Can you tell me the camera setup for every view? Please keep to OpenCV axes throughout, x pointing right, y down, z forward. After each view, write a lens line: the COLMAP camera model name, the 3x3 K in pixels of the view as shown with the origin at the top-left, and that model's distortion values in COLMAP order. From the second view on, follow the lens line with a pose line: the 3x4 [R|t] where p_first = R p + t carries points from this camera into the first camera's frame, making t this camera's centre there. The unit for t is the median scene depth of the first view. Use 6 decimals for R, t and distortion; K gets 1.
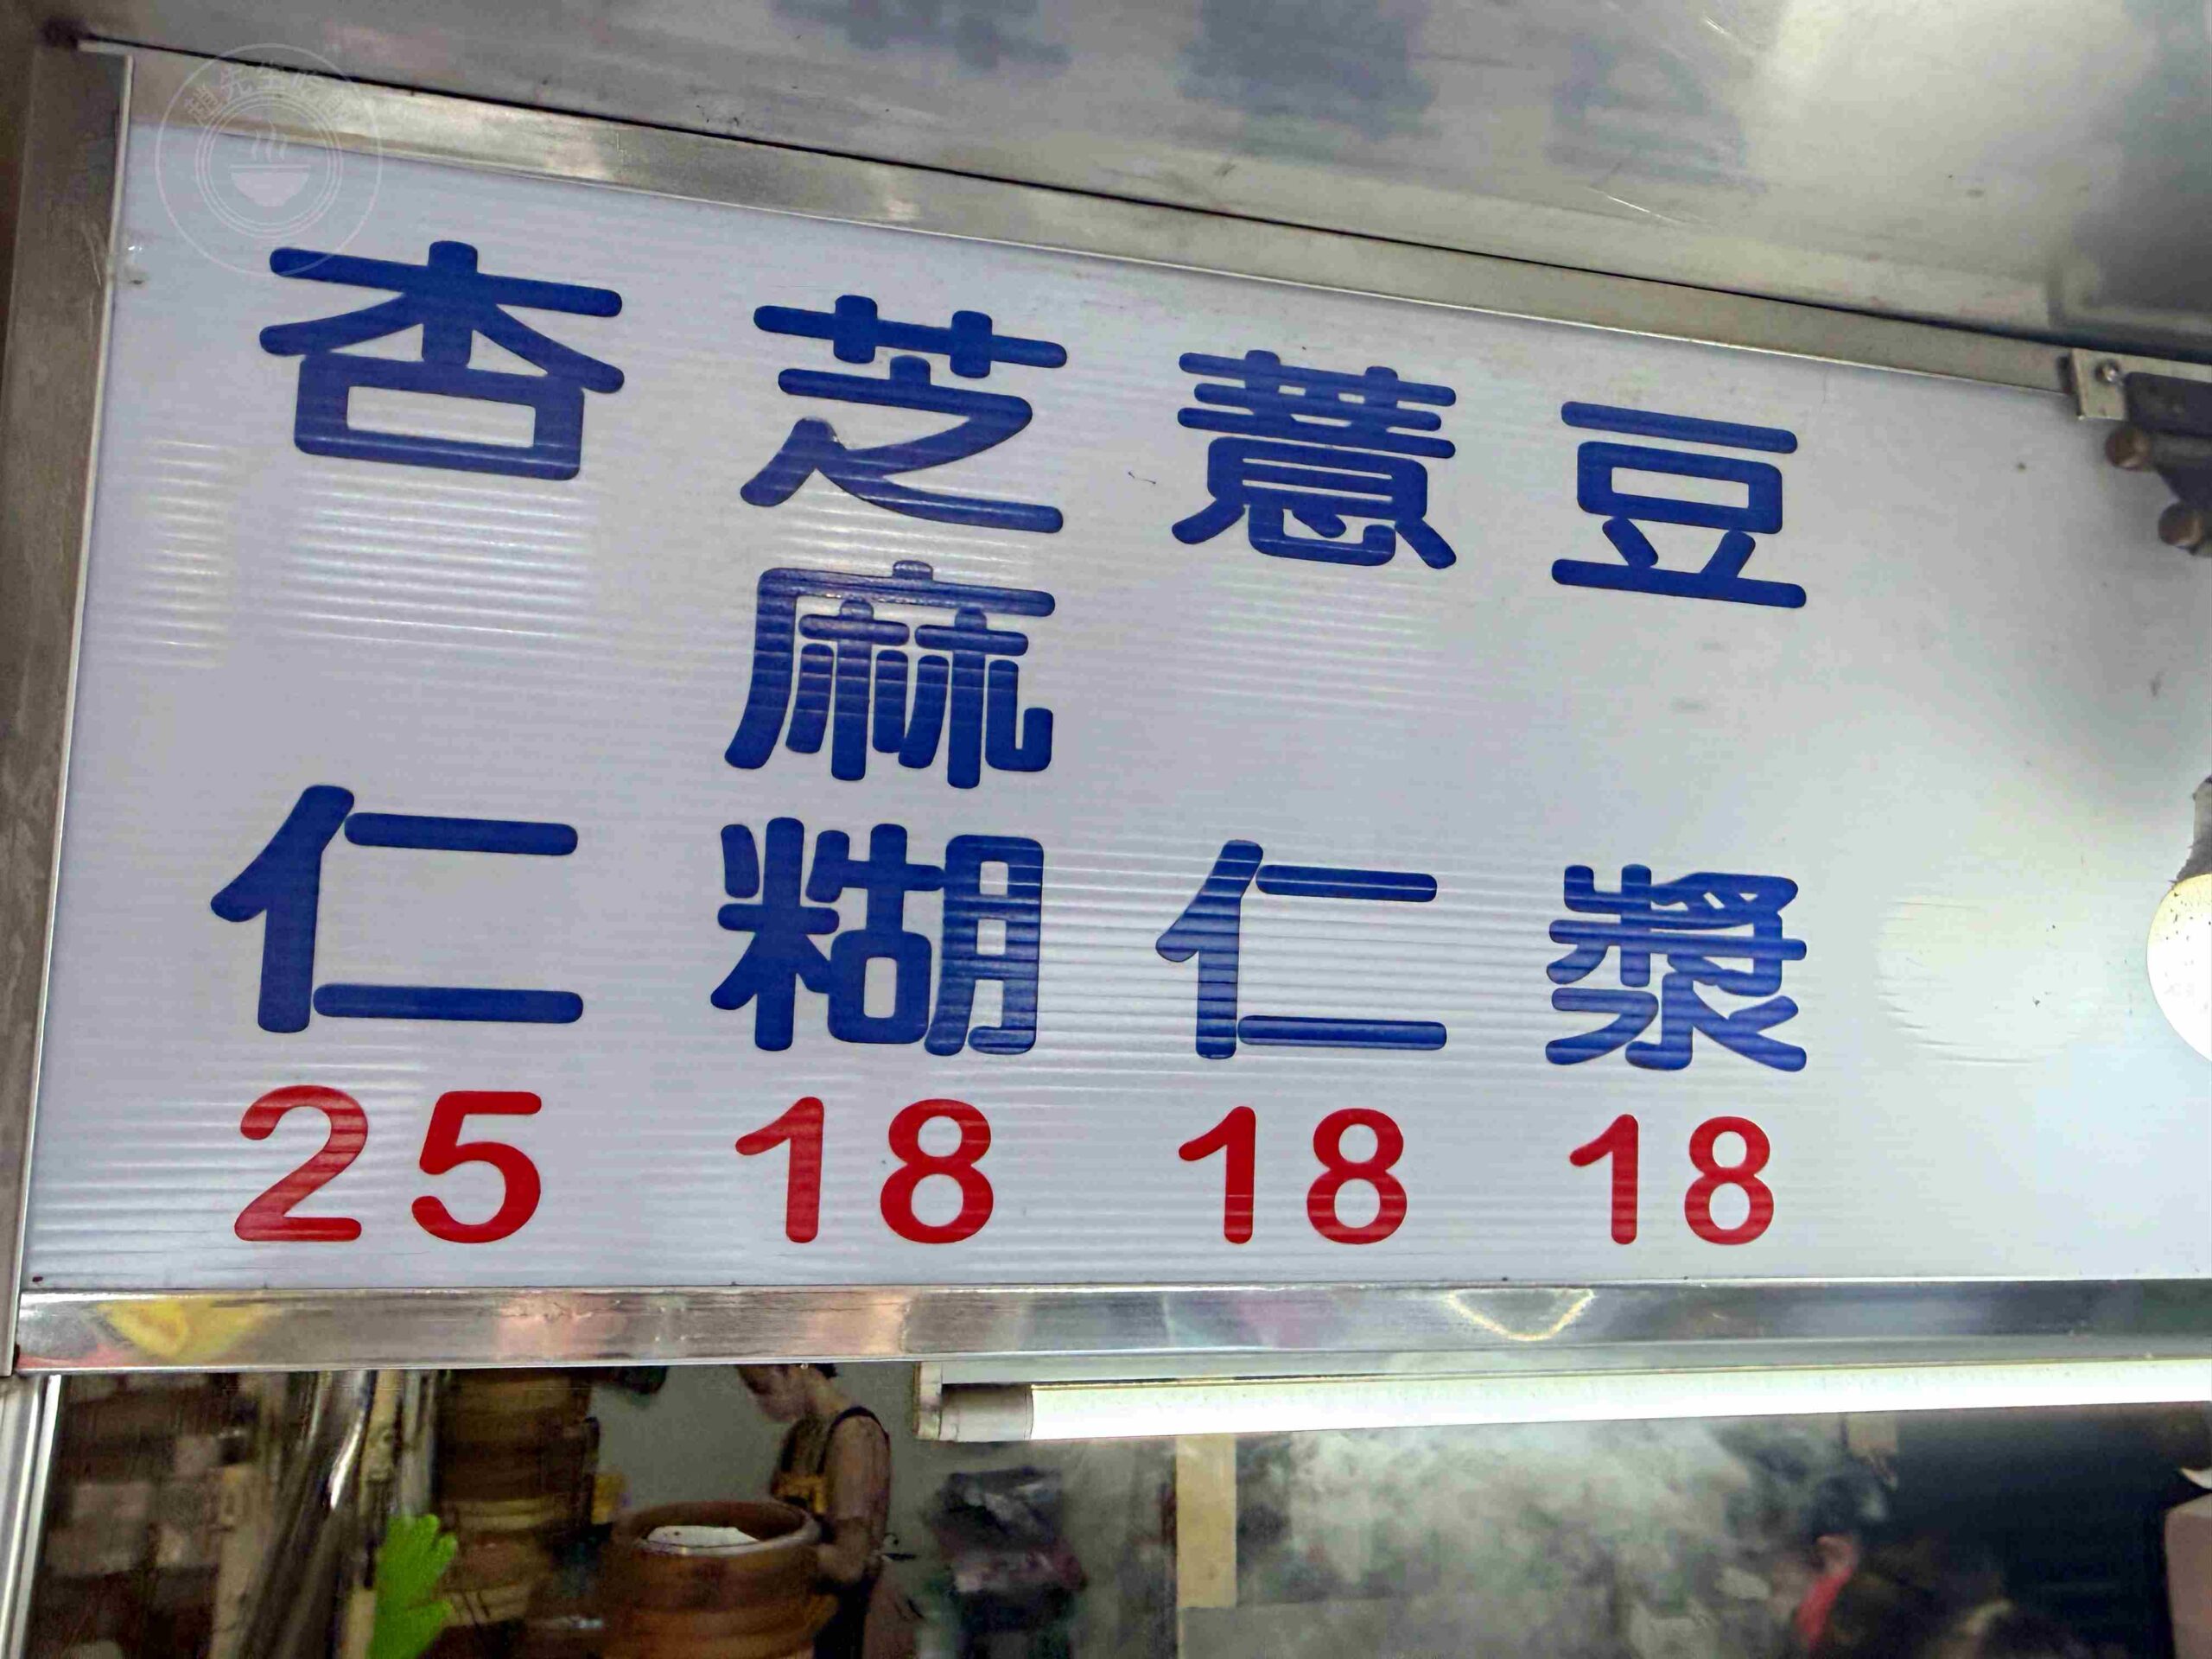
lens RADIAL K [[1768.4, 0, 1106.0], [0, 1768.4, 829.5], [0, 0, 1]] dist [0.000153, -0.006493]
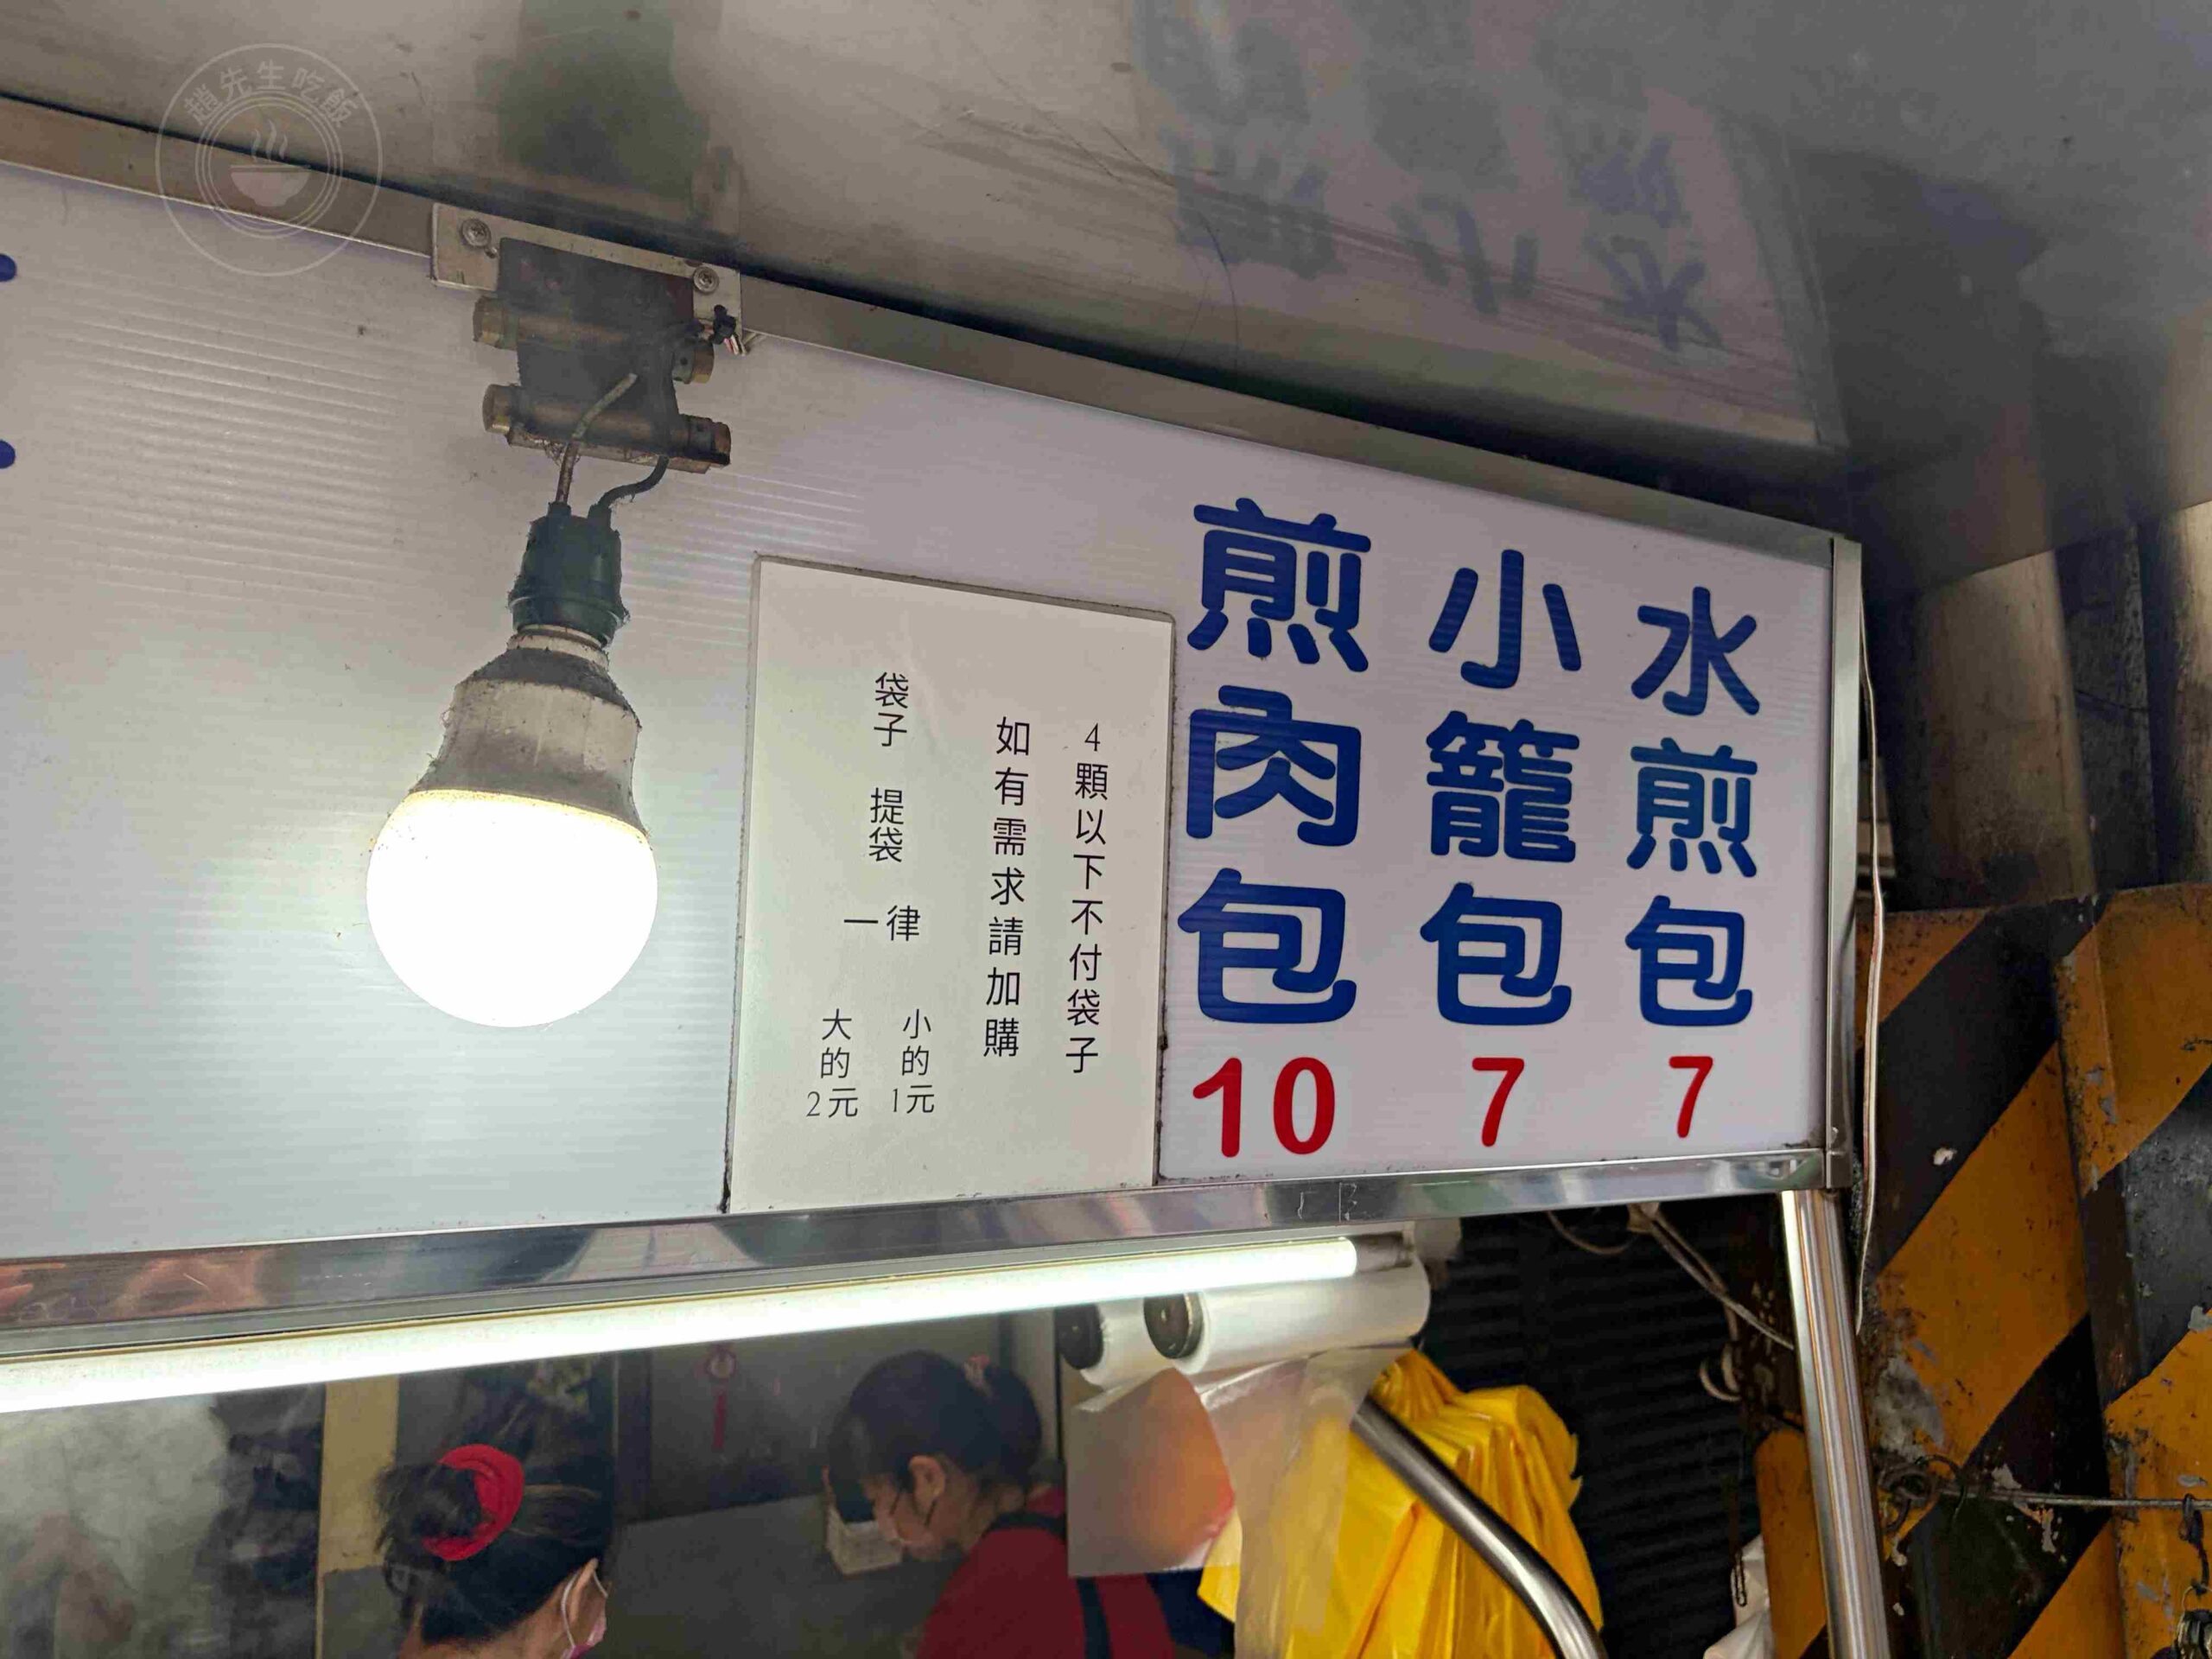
lens RADIAL K [[1699.9, 0, 1135.2], [0, 1699.9, 851.4], [0, 0, 1]] dist [0.098632, -0.073538]
pose [[0.962935, 0.012752, 0.269433, 0.789390], [-0.026777, 0.998467, 0.048443, 0.004000], [-0.268403, -0.053862, 0.961800, 0.048933]]
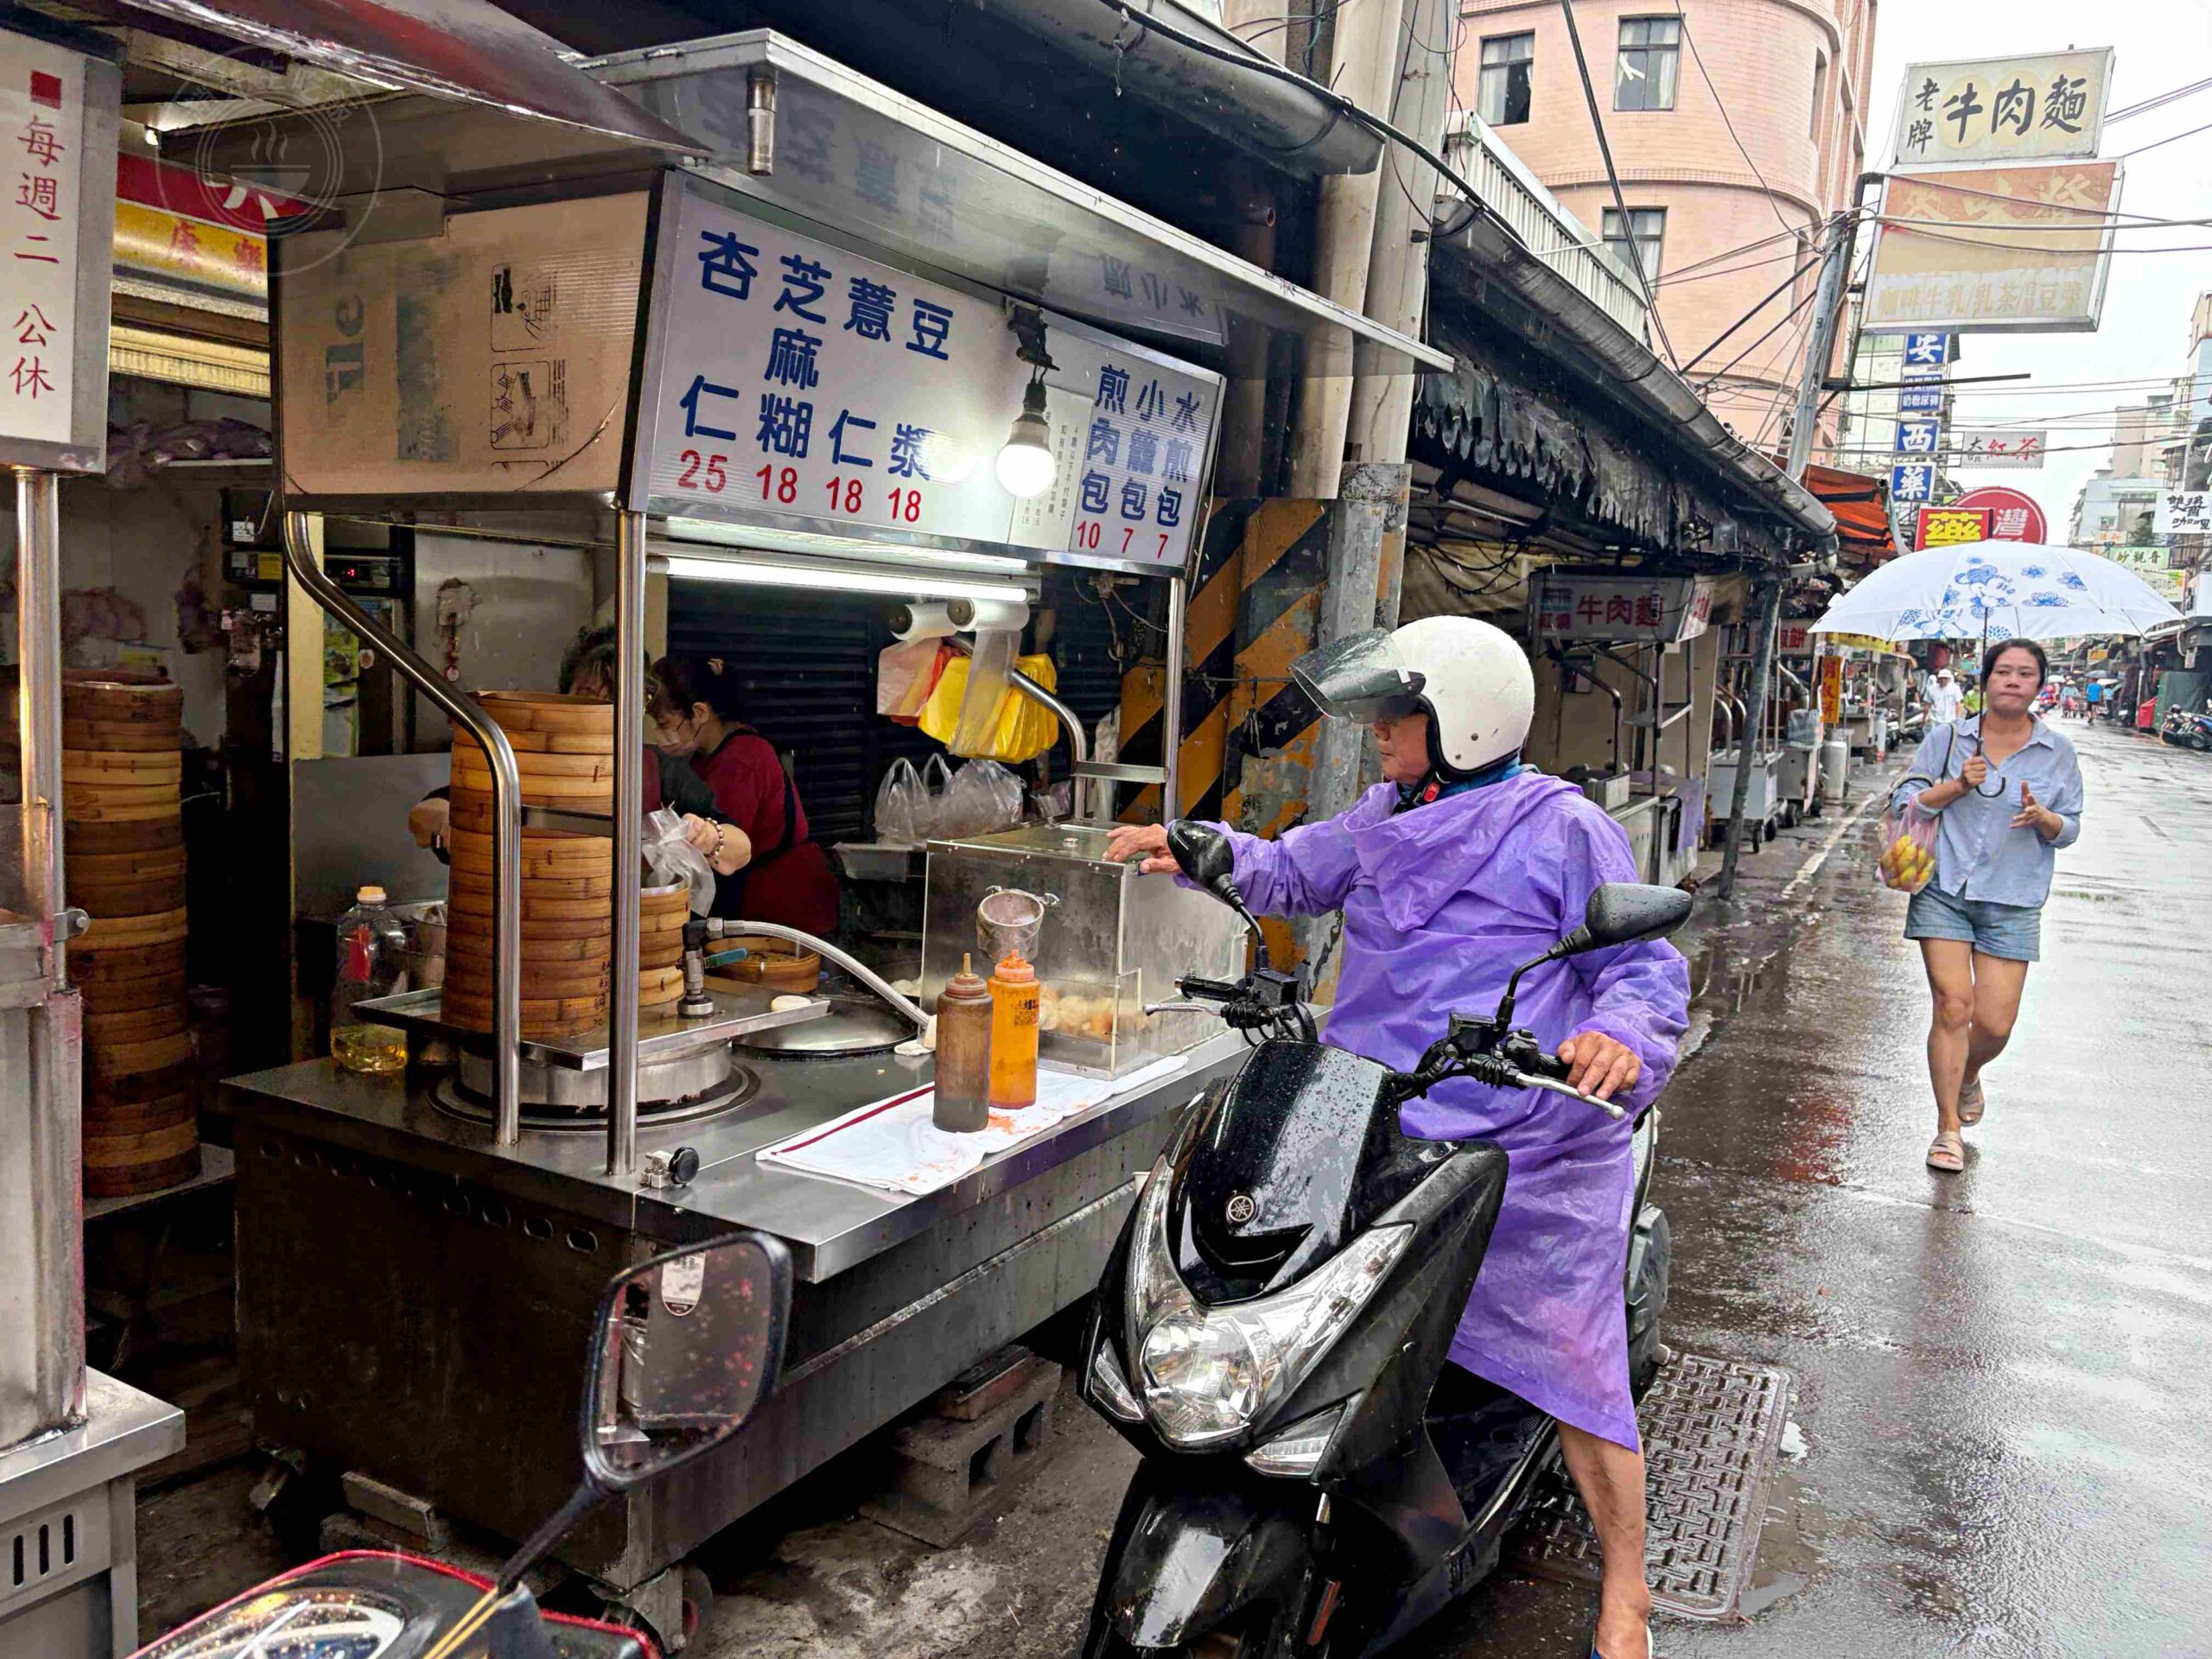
lens RADIAL K [[1691.7, 0, 1051.2], [0, 1691.7, 847.0], [0, 0, 1]] dist [0.051187, -0.077726]
pose [[0.711585, -0.052012, 0.700672, -2.394109], [-0.202796, 0.939607, 0.275703, -0.222233], [-0.672696, -0.338280, 0.658062, -2.227751]]
